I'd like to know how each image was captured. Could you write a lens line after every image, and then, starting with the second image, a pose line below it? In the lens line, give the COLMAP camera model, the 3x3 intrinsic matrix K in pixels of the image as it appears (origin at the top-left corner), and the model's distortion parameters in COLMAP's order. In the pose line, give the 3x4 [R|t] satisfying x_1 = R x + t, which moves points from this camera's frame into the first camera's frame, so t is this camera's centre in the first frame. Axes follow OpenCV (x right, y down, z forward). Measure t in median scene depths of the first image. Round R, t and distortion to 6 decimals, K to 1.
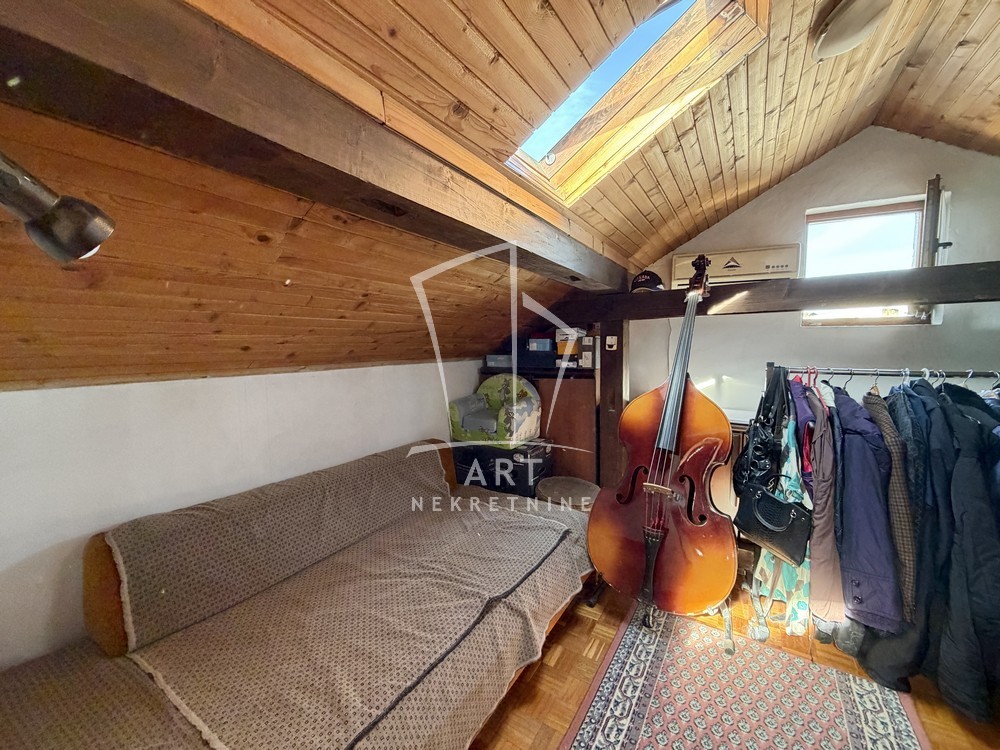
lens RADIAL K [[415.0, 0, 500.5], [0, 415.0, 362.1], [0, 0, 1]] dist [-0.001848, -0.000044]
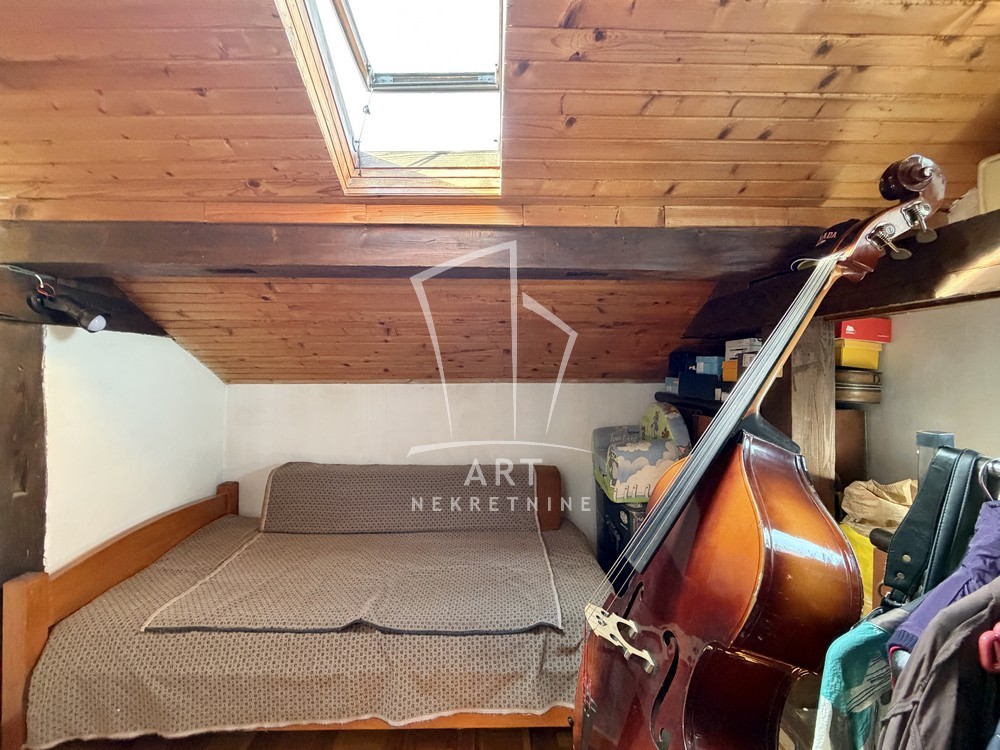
lens RADIAL K [[415.0, 0, 500.5], [0, 415.0, 362.1], [0, 0, 1]] dist [-0.001848, -0.000044]
pose [[0.531804, 0.017717, -0.846682, 0.874120], [-0.041128, 0.999142, -0.004925, -0.055095], [0.845868, 0.037442, 0.532076, 0.640898]]
